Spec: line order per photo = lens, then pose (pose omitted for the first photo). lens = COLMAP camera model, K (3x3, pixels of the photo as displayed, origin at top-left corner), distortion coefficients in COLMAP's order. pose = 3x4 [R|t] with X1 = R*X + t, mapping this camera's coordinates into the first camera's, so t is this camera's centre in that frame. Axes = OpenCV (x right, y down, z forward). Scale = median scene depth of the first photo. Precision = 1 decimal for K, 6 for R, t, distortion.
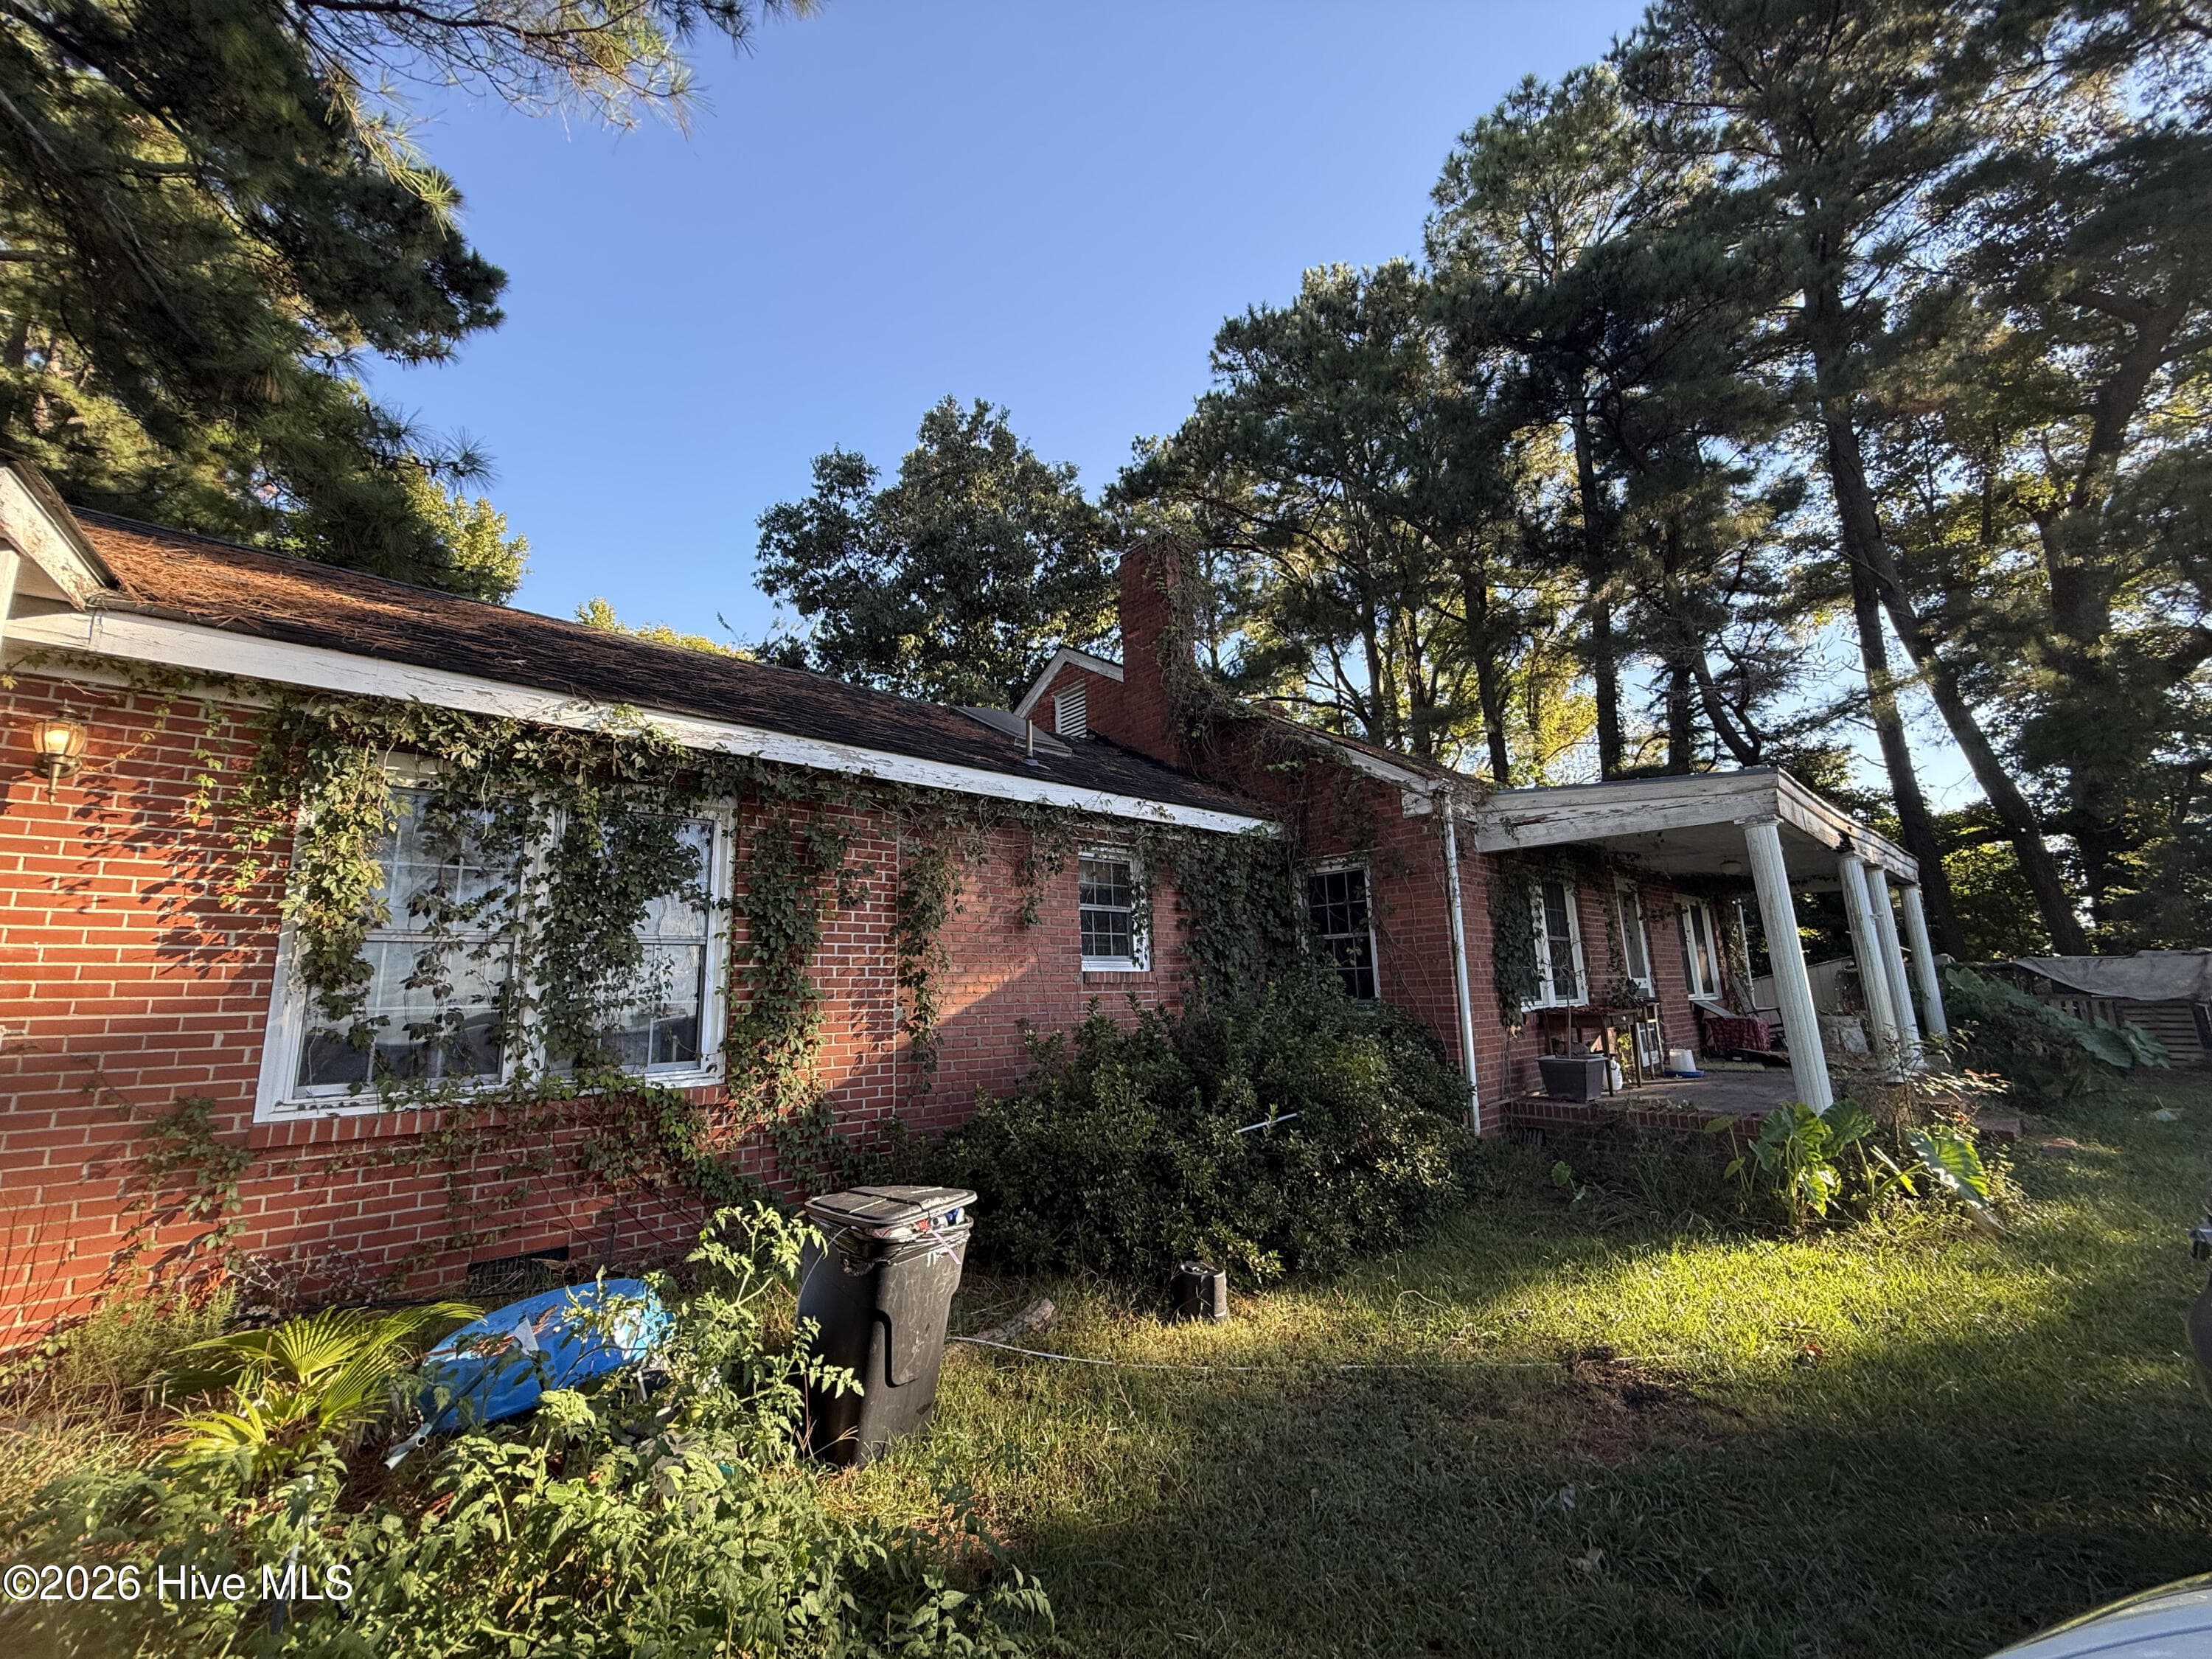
lens RADIAL K [[881.9, 0, 1105.0], [0, 881.9, 829.0], [0, 0, 1]] dist [-0.000914, 0.000337]
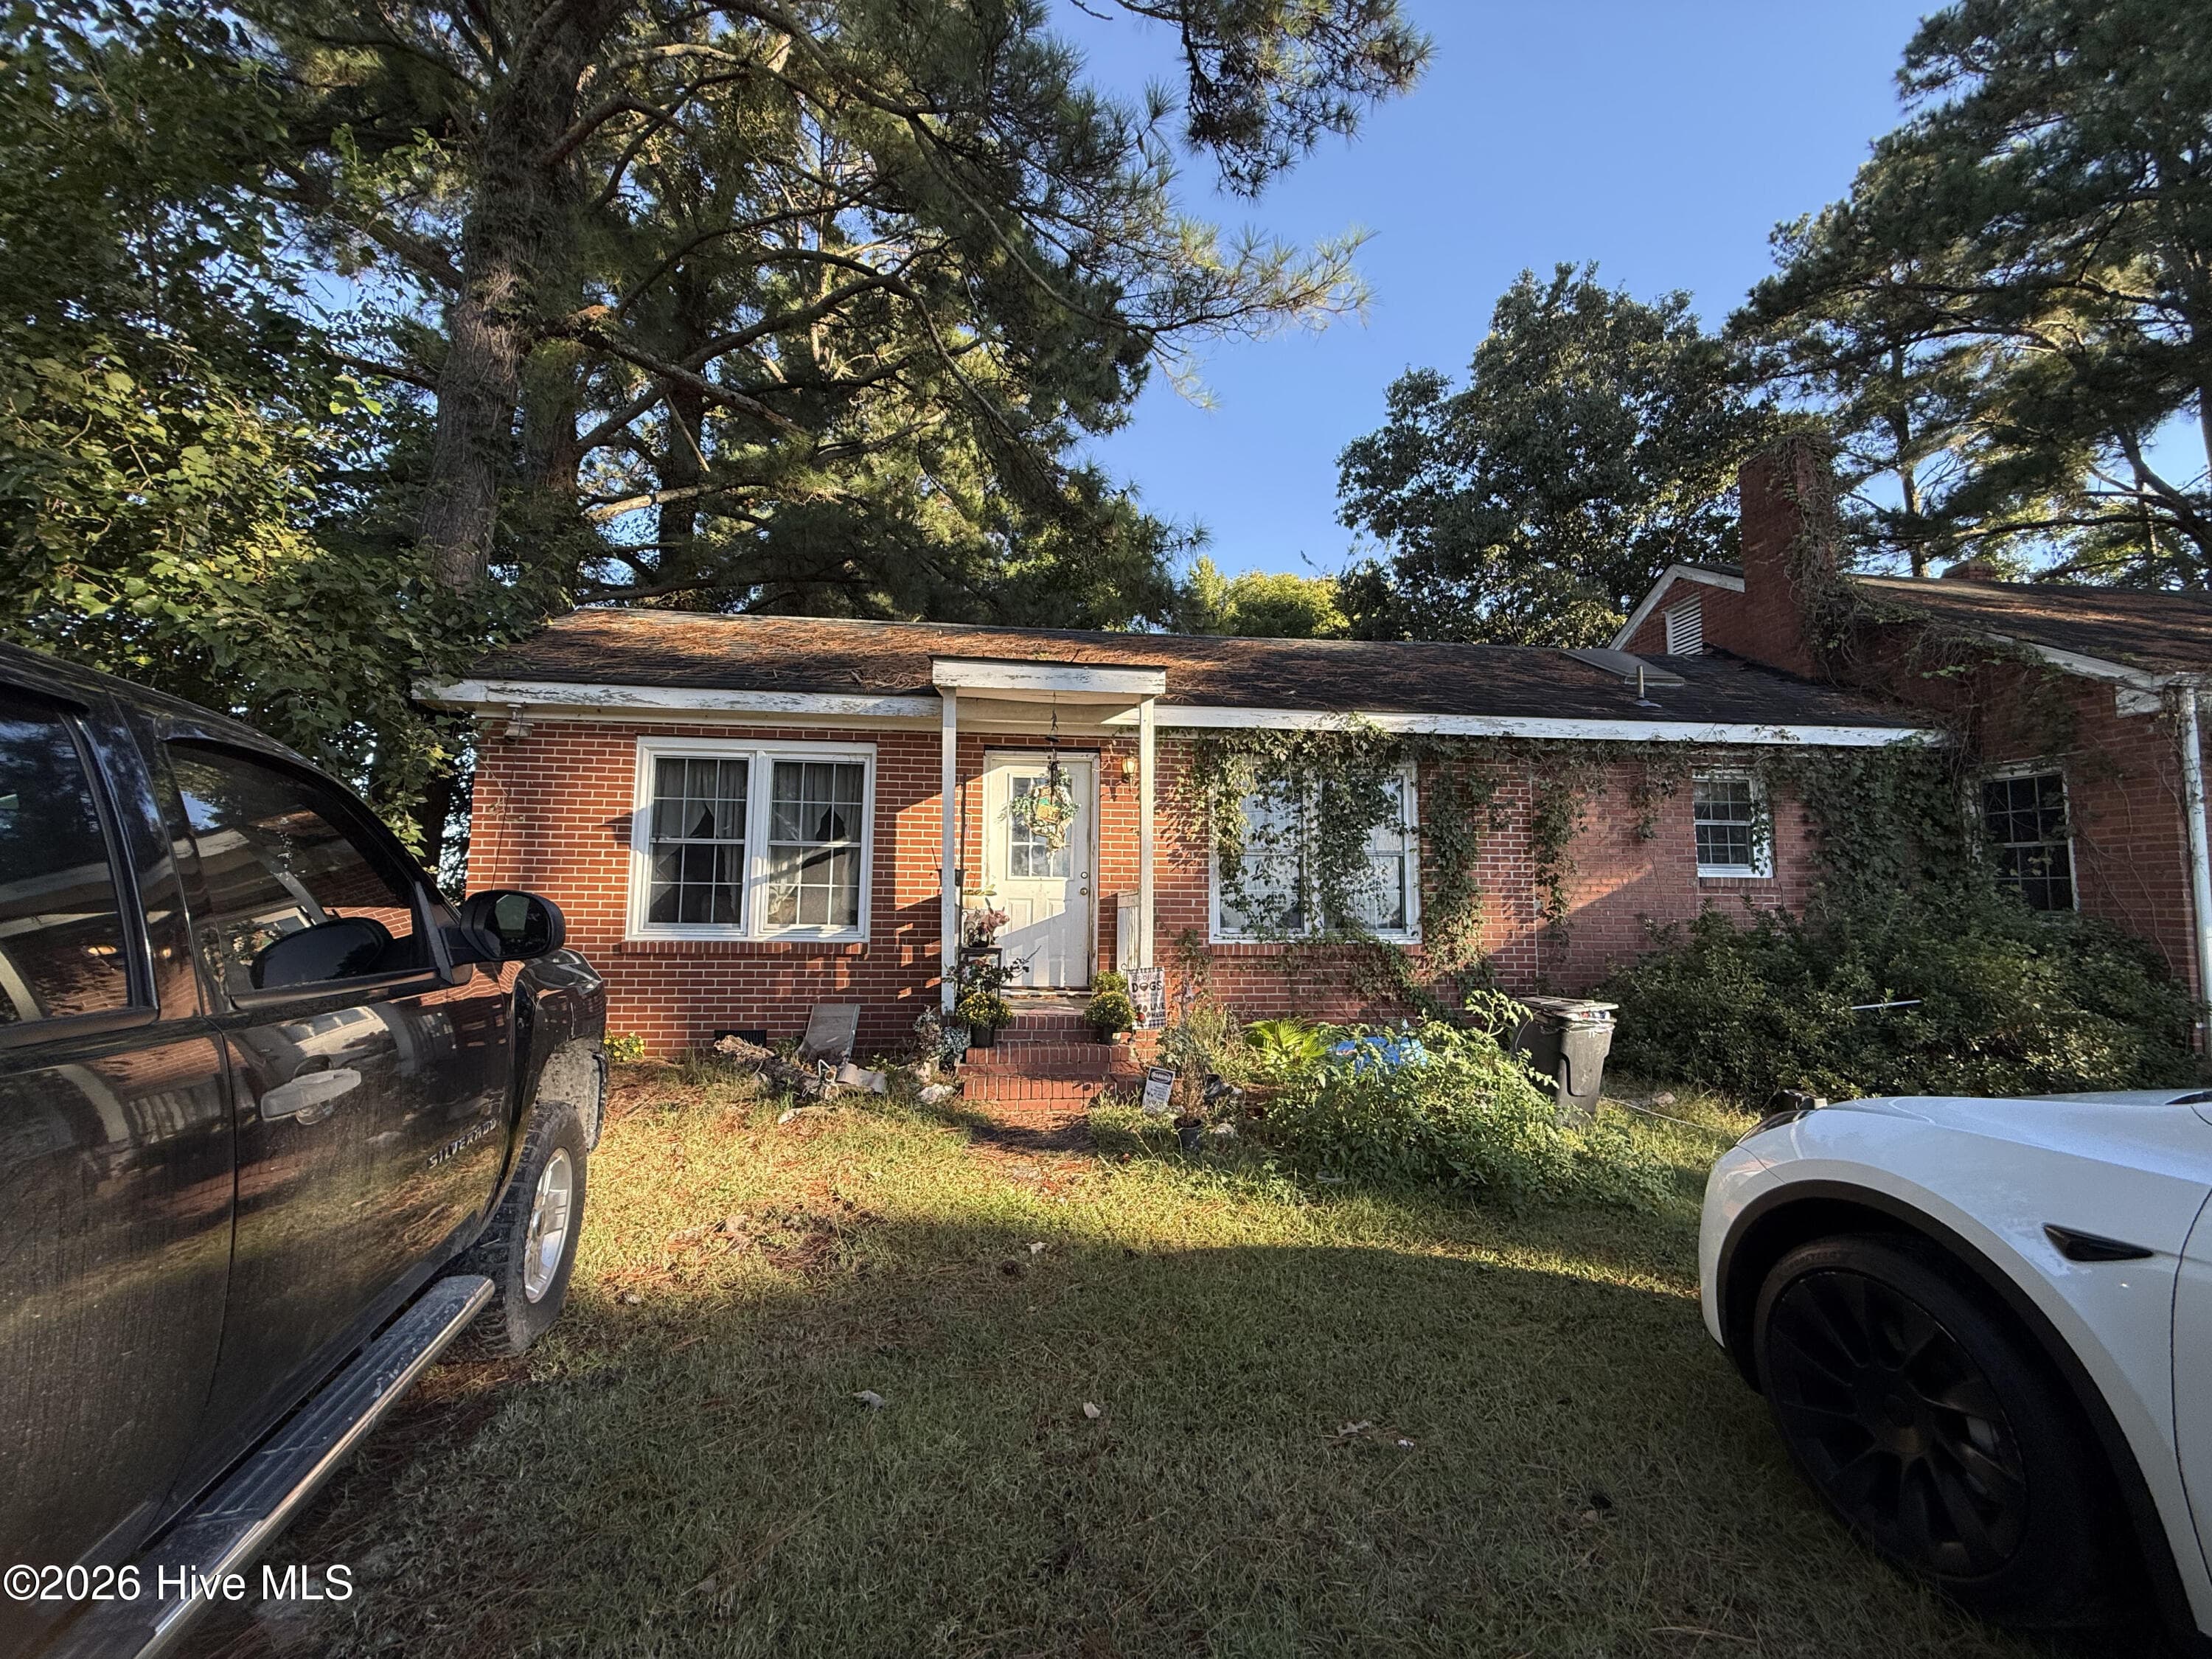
lens RADIAL K [[881.9, 0, 1099.2], [0, 881.9, 829.1], [0, 0, 1]] dist [-0.000914, 0.000337]
pose [[0.805691, -0.015662, -0.592129, 0.025878], [0.081202, 0.993133, 0.084220, -0.062980], [0.586744, -0.115937, 0.801430, -0.386912]]
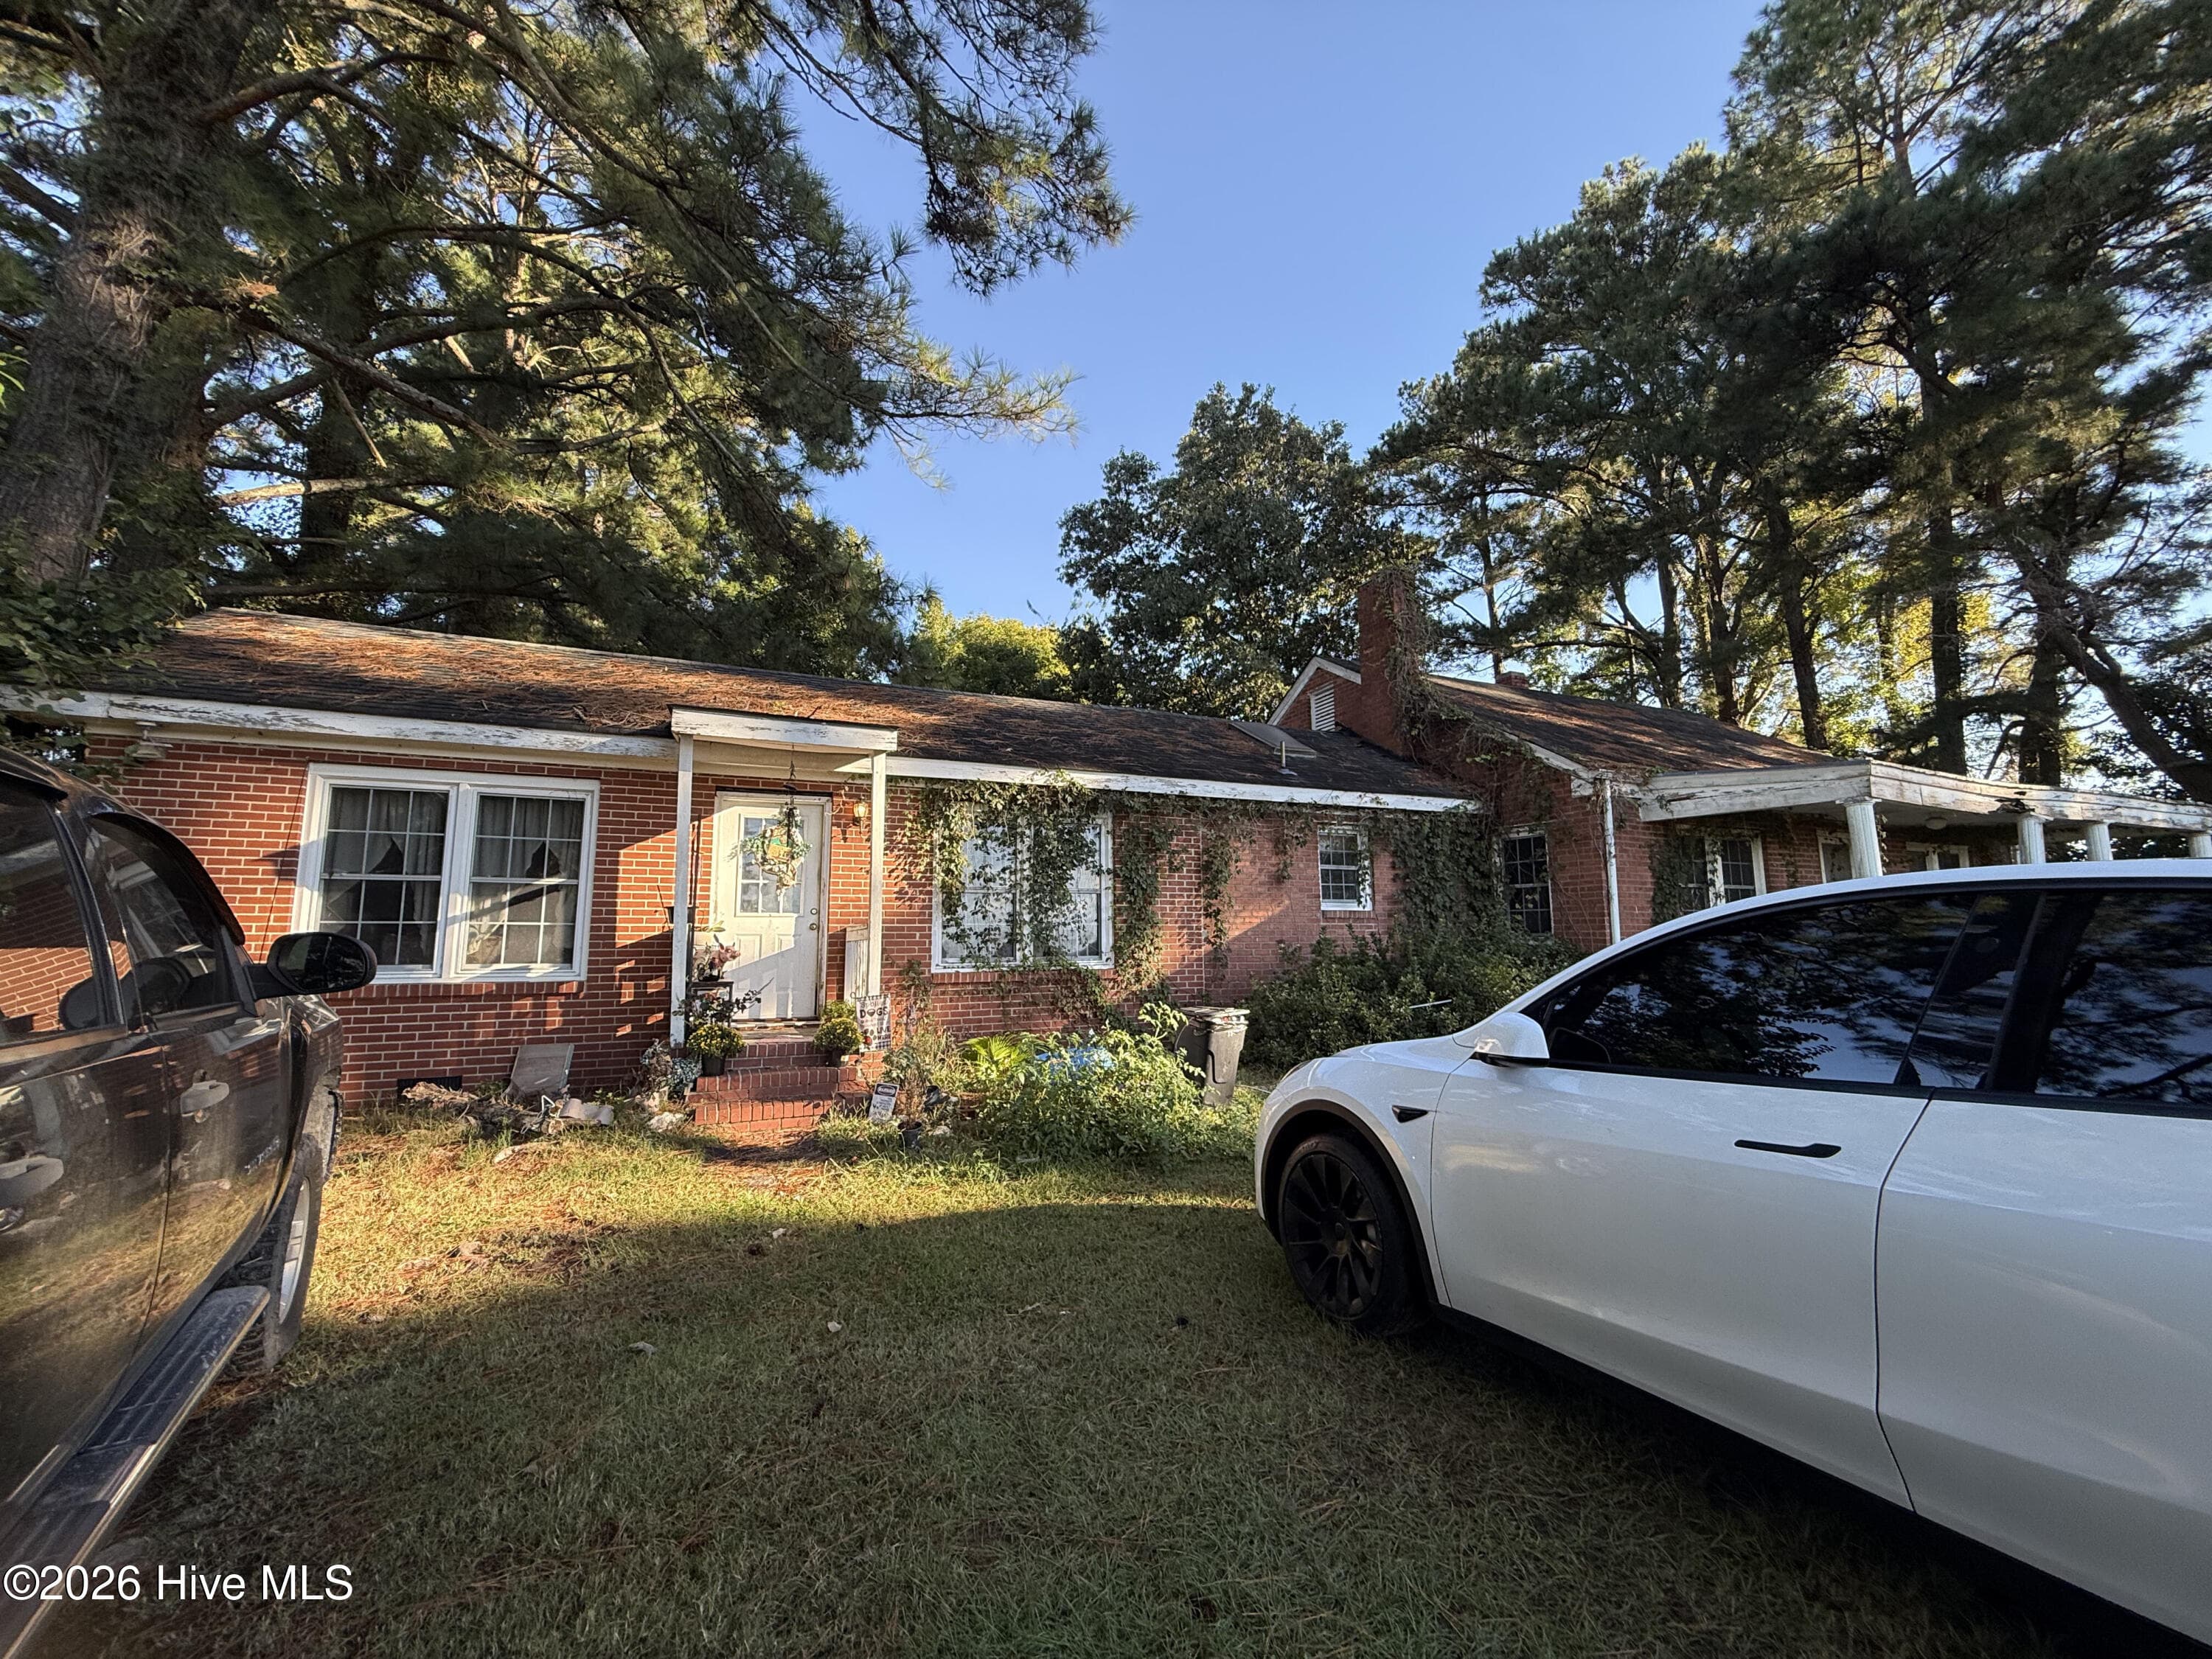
lens RADIAL K [[881.9, 0, 1100.6], [0, 881.9, 829.2], [0, 0, 1]] dist [-0.000914, 0.000337]
pose [[0.948606, -0.016560, -0.316026, 0.087394], [0.039551, 0.997004, 0.066473, -0.084817], [0.313979, -0.075556, 0.946419, -0.496054]]
